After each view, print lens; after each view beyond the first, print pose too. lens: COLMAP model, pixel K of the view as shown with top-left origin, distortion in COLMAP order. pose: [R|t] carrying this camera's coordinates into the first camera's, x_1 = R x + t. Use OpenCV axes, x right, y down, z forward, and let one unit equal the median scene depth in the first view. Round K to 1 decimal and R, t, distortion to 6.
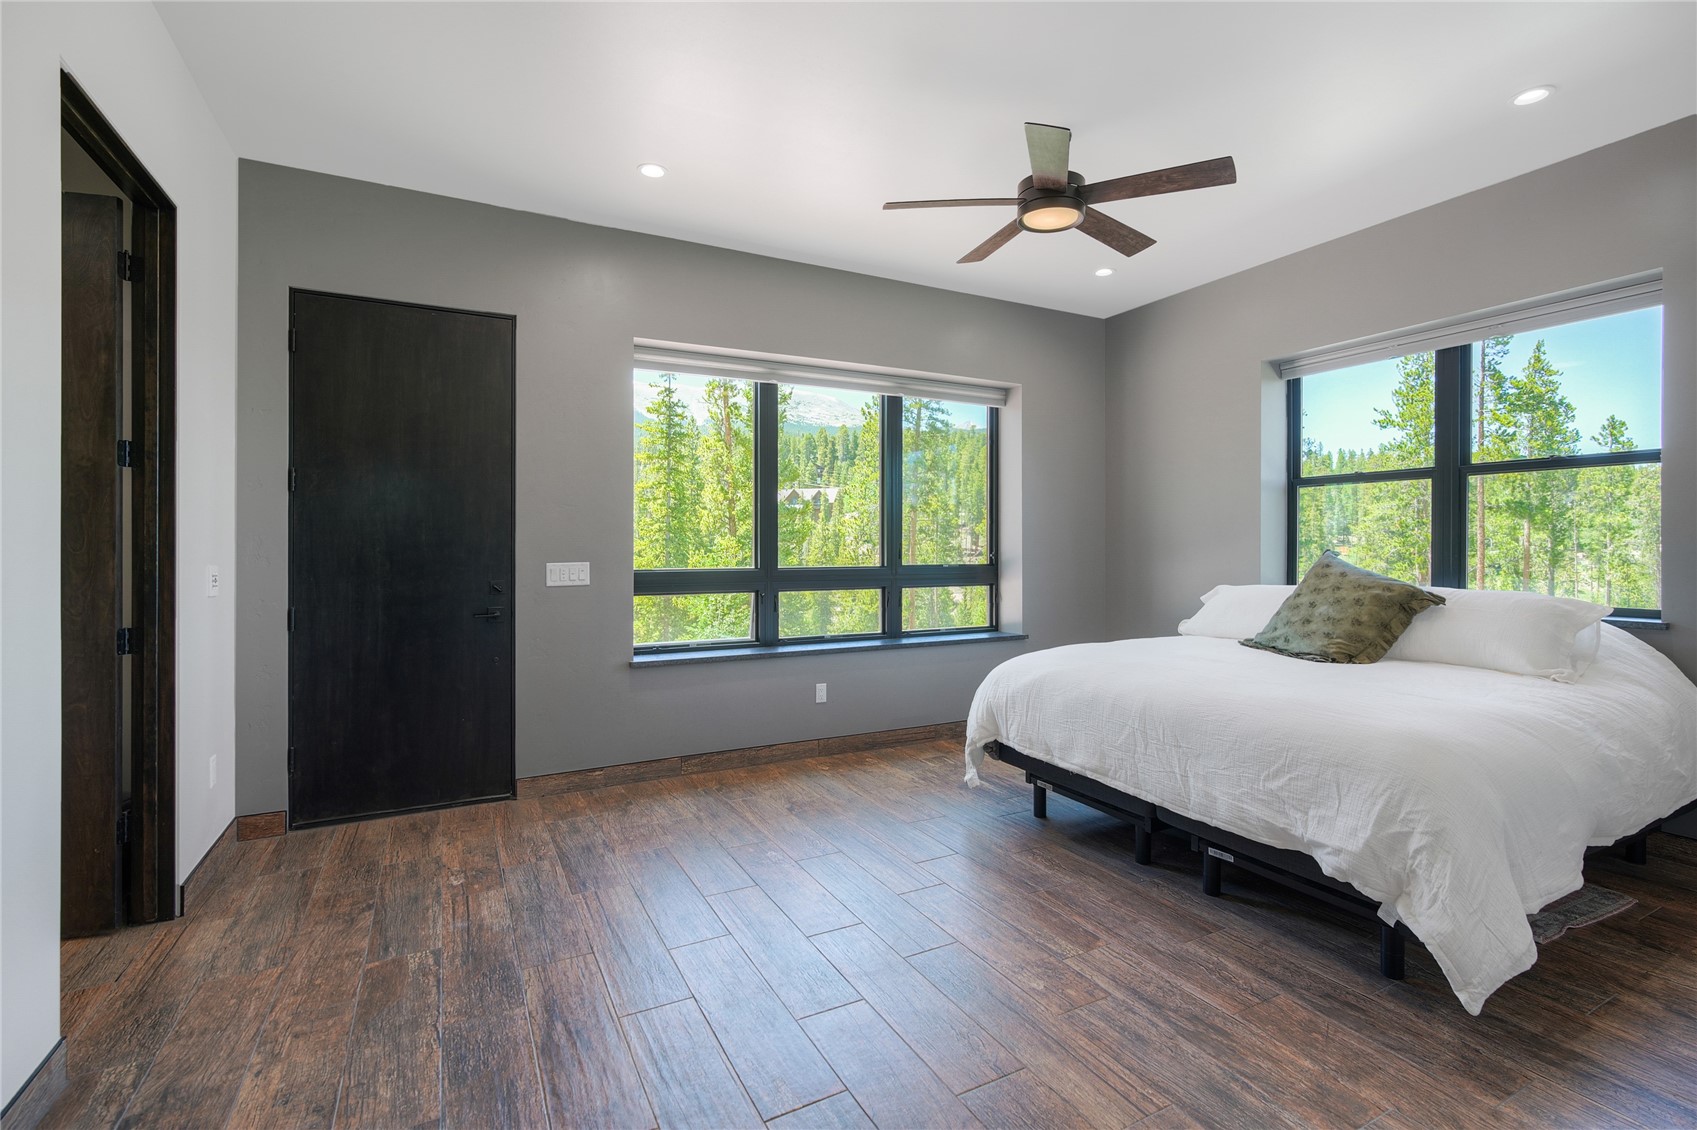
lens RADIAL K [[774.2, 0, 855.6], [0, 774.2, 540.5], [0, 0, 1]] dist [-0.004223, 0.001693]
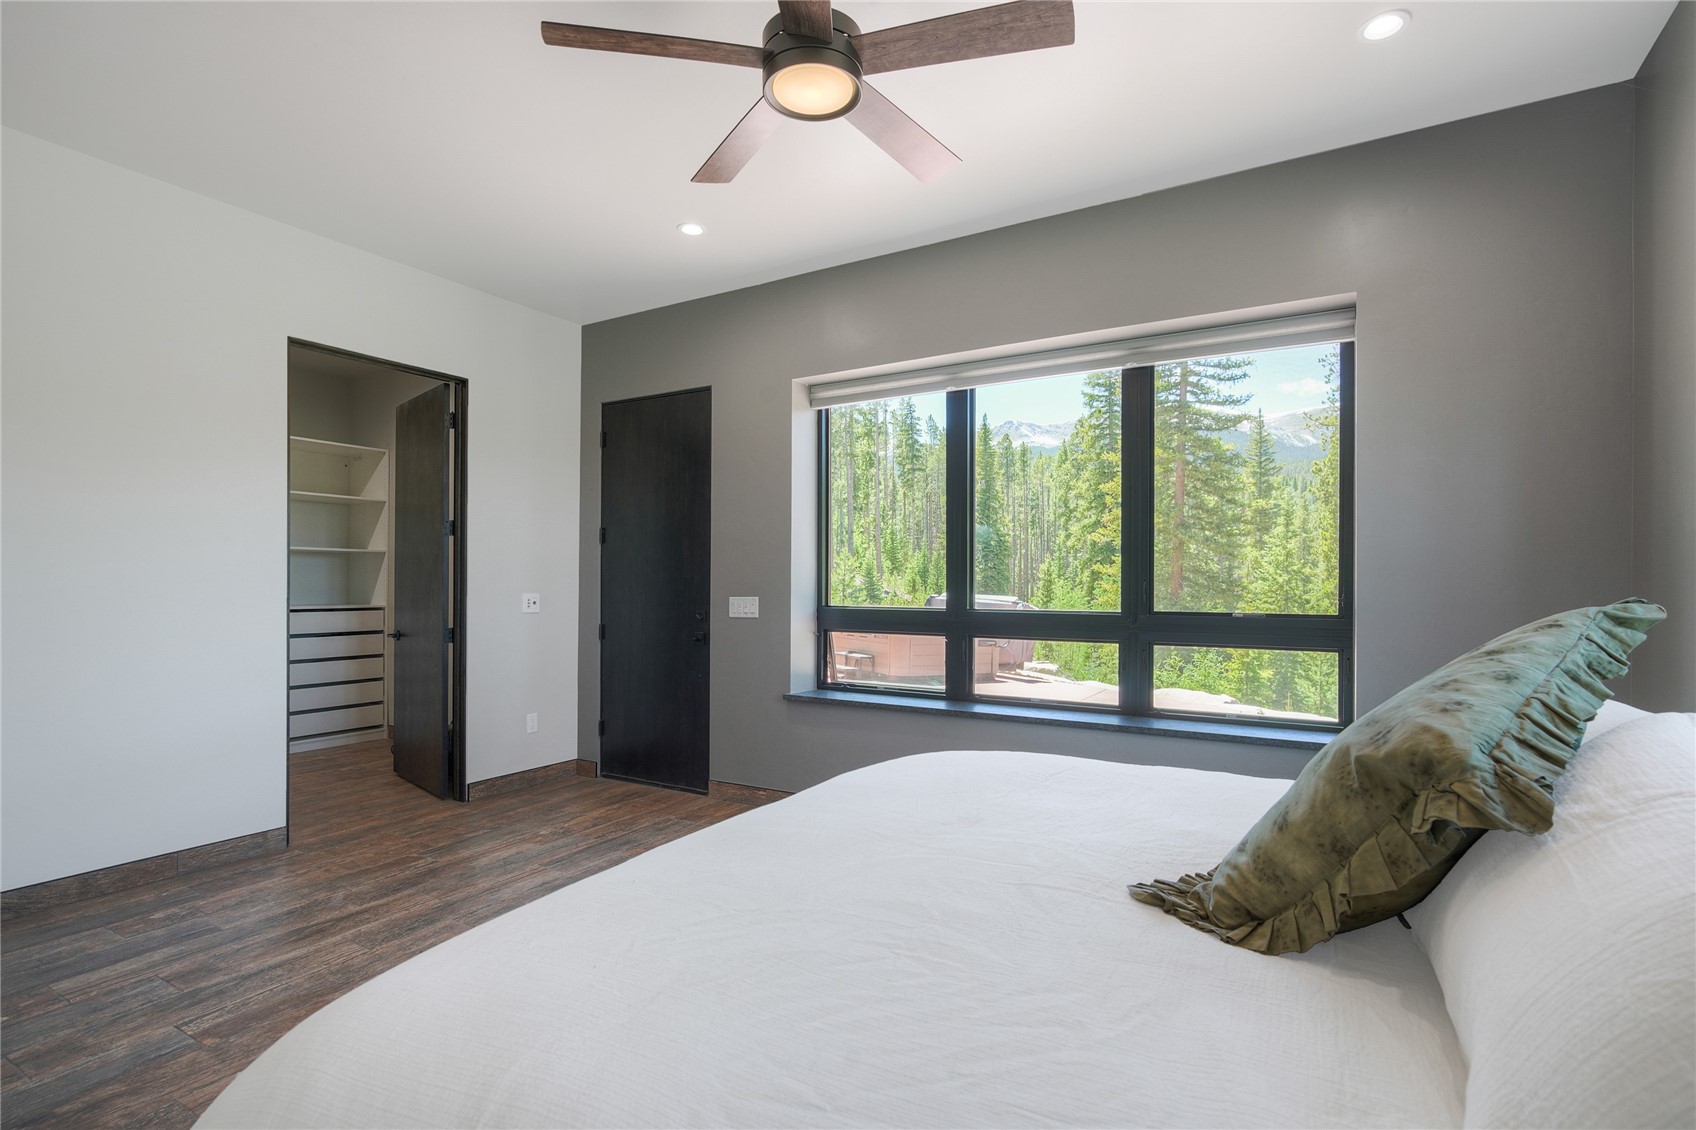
lens RADIAL K [[794.5, 0, 858.1], [0, 794.5, 576.9], [0, 0, 1]] dist [0.000990, -0.000627]
pose [[0.521614, -0.002524, -0.853178, 0.781999], [0.002445, 0.999996, -0.001463, 0.002445], [0.853178, -0.001323, 0.521618, 0.619621]]
